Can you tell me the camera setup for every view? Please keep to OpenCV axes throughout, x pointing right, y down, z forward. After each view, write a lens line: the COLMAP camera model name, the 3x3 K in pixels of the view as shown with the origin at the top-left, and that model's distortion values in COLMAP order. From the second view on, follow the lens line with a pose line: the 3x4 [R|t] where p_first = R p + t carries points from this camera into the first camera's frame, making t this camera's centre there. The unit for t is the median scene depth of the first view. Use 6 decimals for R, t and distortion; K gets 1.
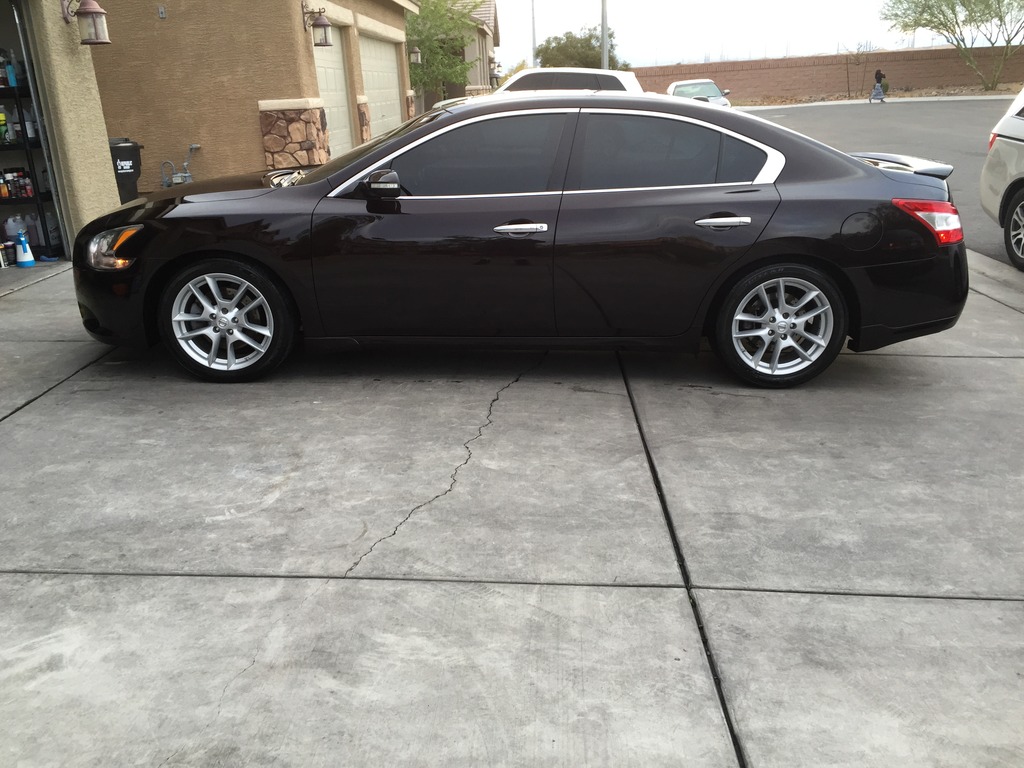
lens RADIAL K [[903.7, 0, 512.0], [0, 903.7, 384.0], [0, 0, 1]] dist [0.100747, -0.123775]
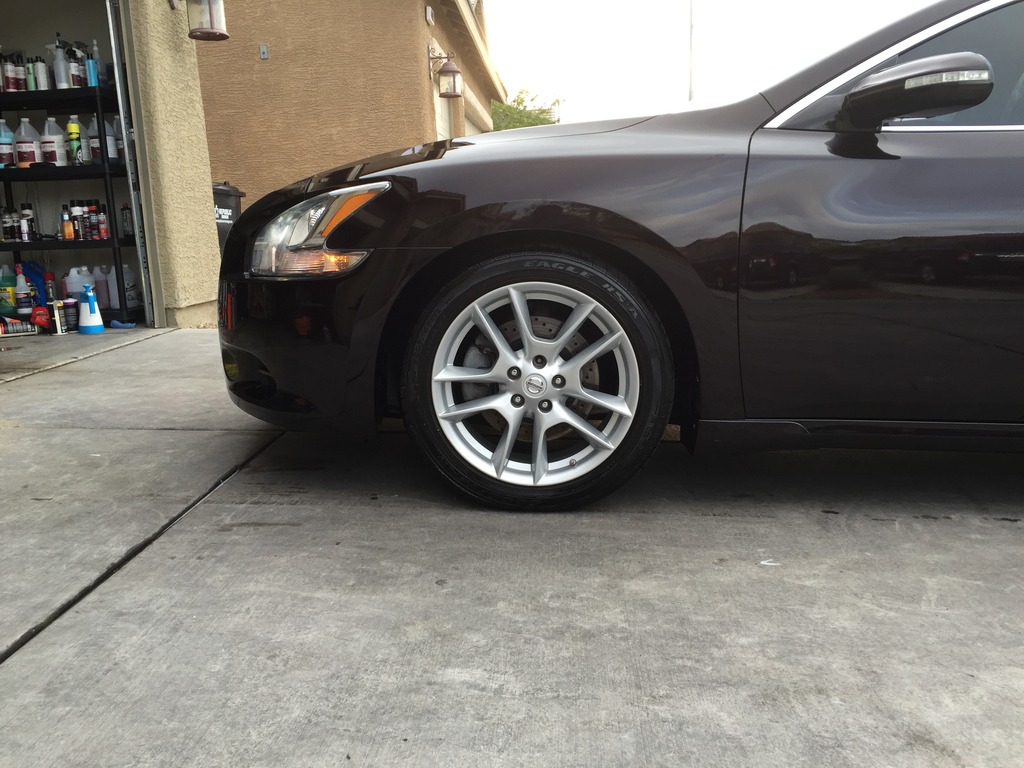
lens RADIAL K [[903.7, 0, 512.0], [0, 903.7, 384.0], [0, 0, 1]] dist [0.100747, -0.123775]
pose [[0.999661, 0.015255, -0.021091, -0.305085], [-0.017862, 0.991413, -0.129540, -0.005839], [0.018933, 0.129873, 0.991350, 0.503218]]
